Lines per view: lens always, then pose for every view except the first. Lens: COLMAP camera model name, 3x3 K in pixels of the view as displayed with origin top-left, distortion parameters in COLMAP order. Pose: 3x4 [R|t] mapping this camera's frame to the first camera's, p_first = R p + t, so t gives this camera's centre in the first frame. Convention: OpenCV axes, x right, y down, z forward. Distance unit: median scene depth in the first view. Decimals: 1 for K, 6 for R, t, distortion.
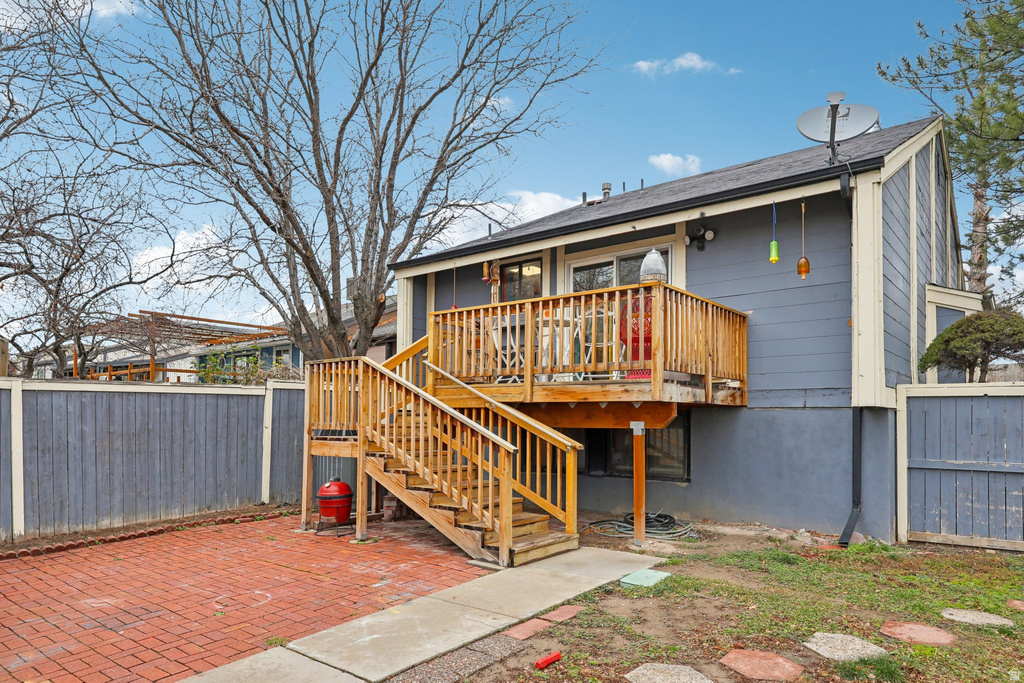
lens RADIAL K [[626.3, 0, 509.7], [0, 626.3, 406.5], [0, 0, 1]] dist [0.004890, -0.003404]
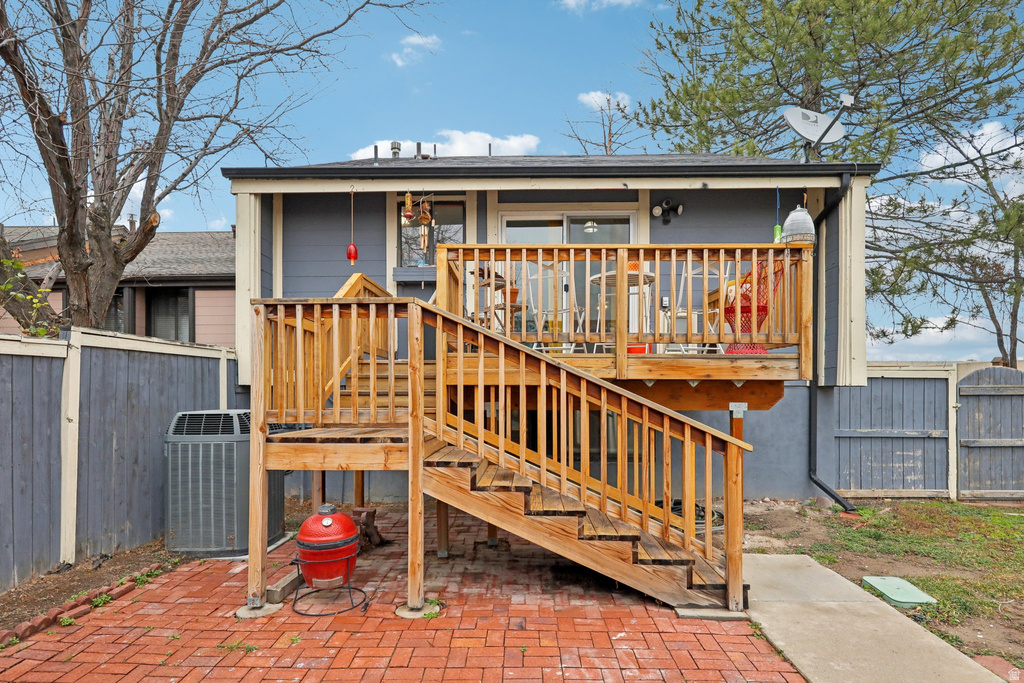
lens RADIAL K [[548.6, 0, 506.4], [0, 548.6, 394.3], [0, 0, 1]] dist [0.001770, 0.000985]
pose [[0.799329, -0.007506, 0.600847, -0.490323], [-0.009437, 0.999642, 0.025042, -0.003617], [-0.600820, -0.025687, 0.798971, 0.549261]]
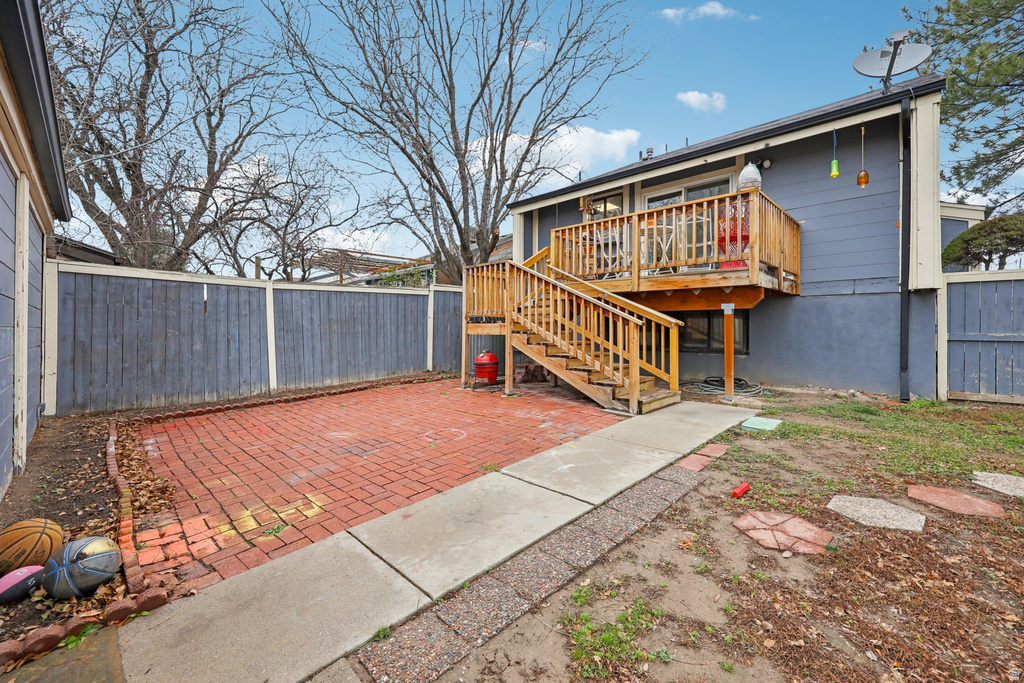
lens RADIAL K [[410.6, 0, 516.0], [0, 410.6, 325.8], [0, 0, 1]] dist [-0.001803, 0.000135]
pose [[0.995573, -0.007009, -0.093732, -0.140121], [0.008902, 0.999764, 0.019792, 0.046396], [0.093571, -0.020539, 0.995401, 0.119146]]
